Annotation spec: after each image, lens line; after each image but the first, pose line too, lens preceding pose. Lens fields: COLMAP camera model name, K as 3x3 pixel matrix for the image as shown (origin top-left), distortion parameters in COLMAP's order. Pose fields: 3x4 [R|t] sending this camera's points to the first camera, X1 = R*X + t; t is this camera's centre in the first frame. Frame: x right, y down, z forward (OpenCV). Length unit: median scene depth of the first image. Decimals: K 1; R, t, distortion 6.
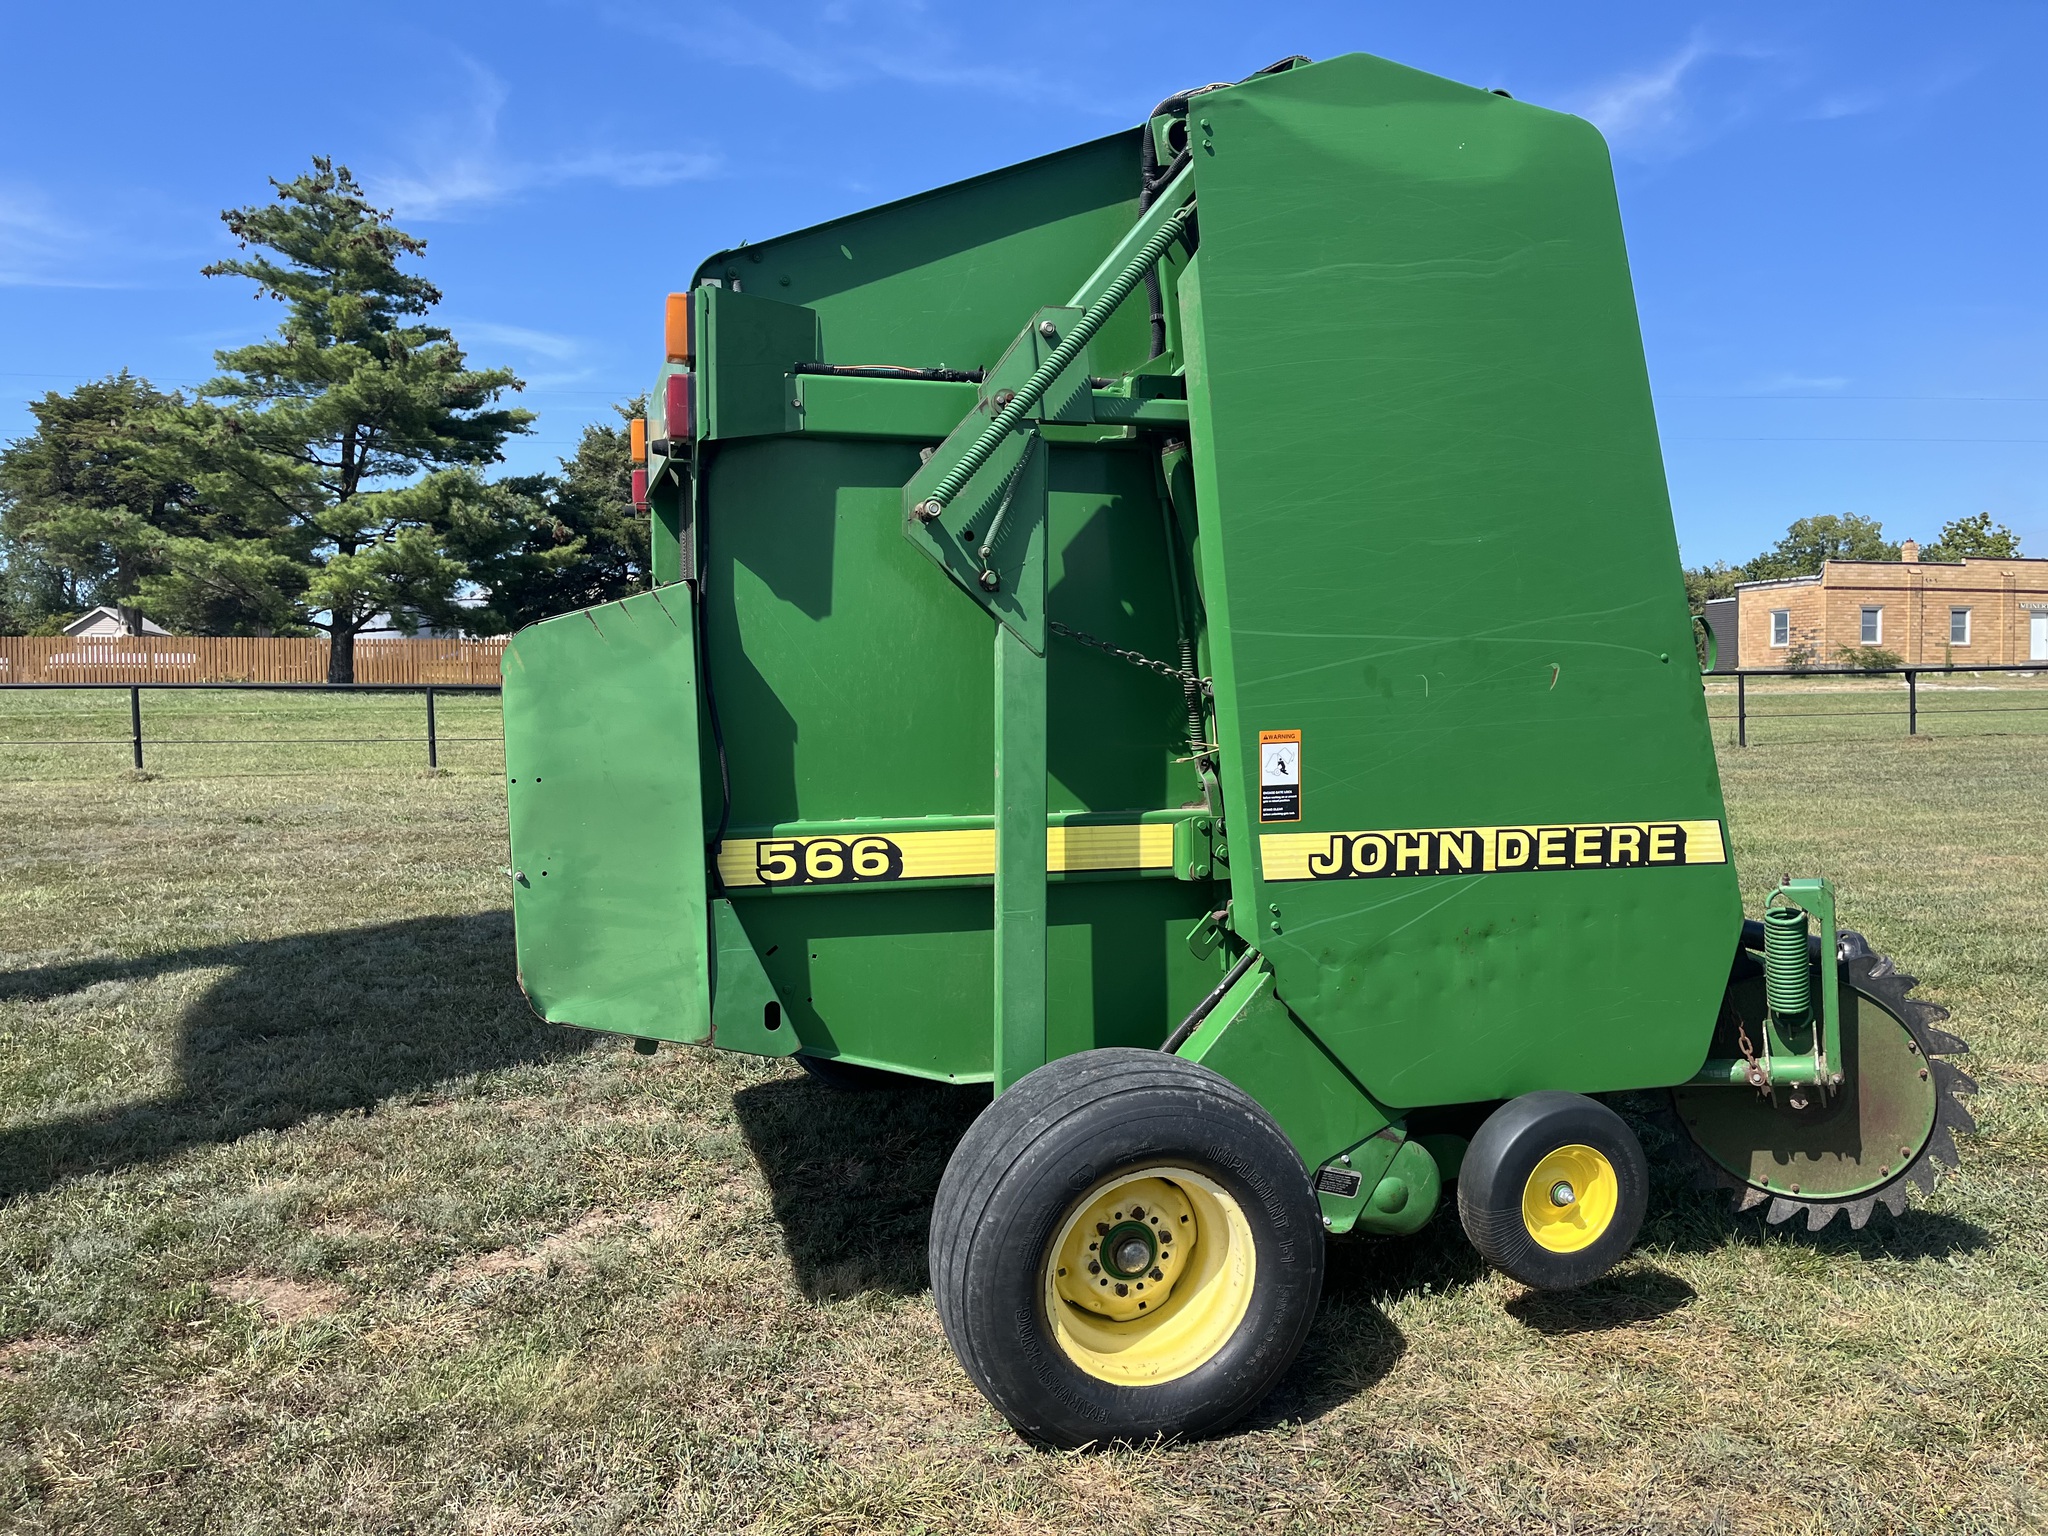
lens RADIAL K [[1499.7, 0, 1056.9], [0, 1499.7, 795.2], [0, 0, 1]] dist [0.066549, -0.079860]
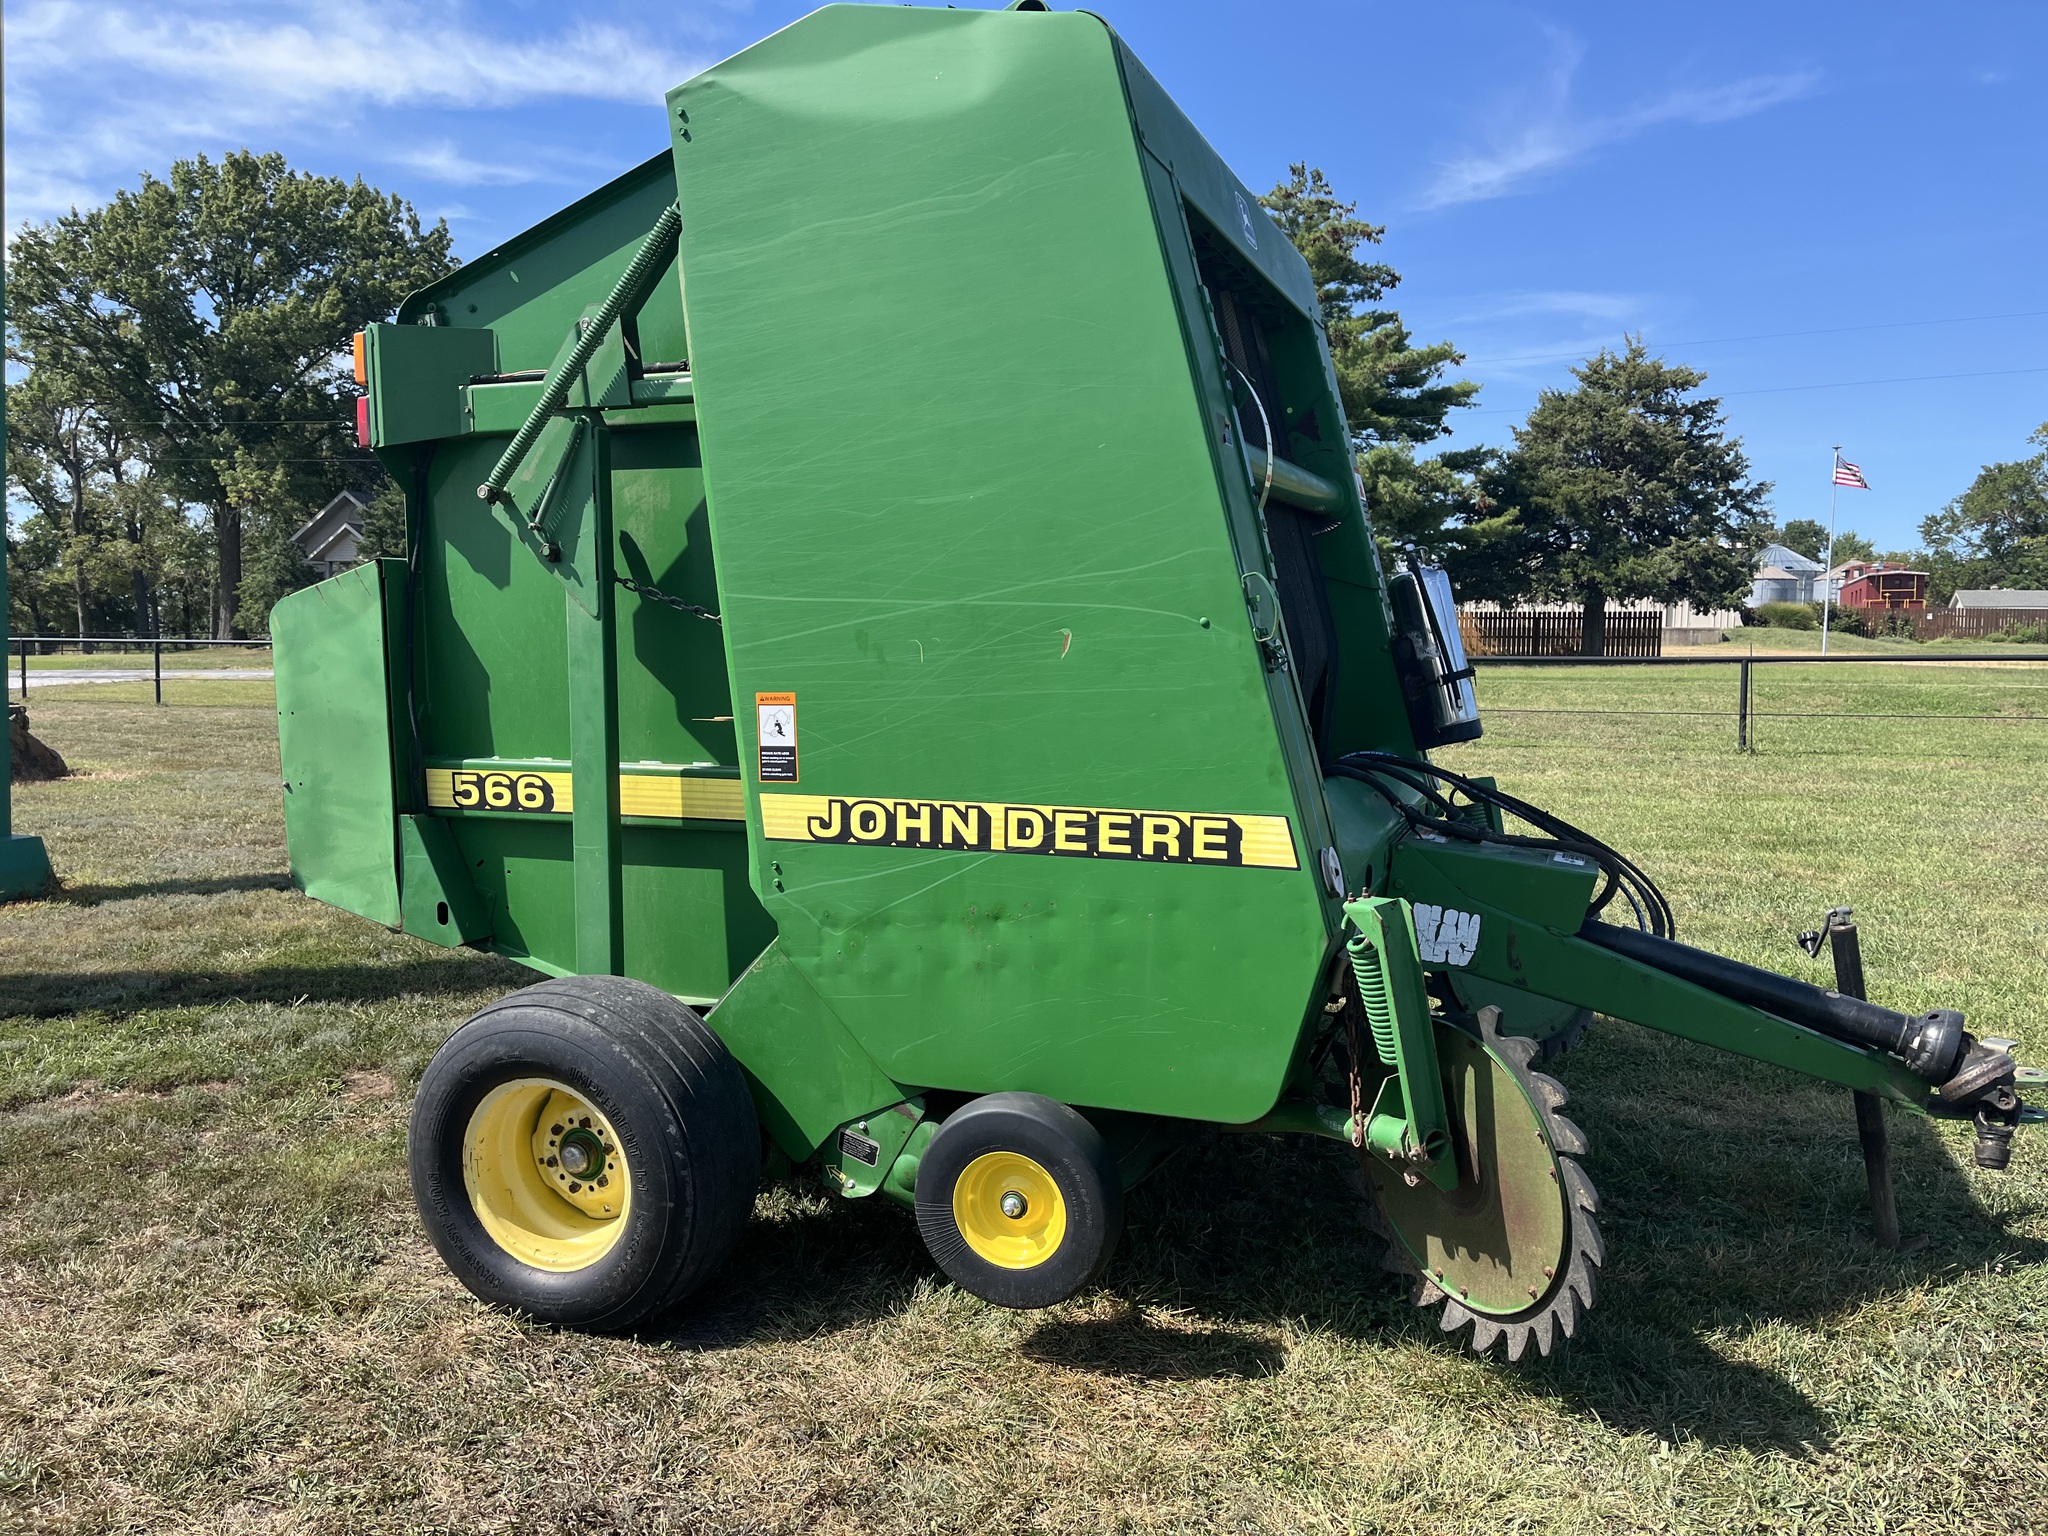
lens RADIAL K [[1536.4, 0, 1053.9], [0, 1536.4, 789.3], [0, 0, 1]] dist [0.076865, -0.103376]
pose [[0.811049, 0.061841, -0.581700, 0.877033], [-0.055347, 0.998048, 0.028935, -0.017413], [0.582354, 0.008728, 0.812889, 0.243578]]
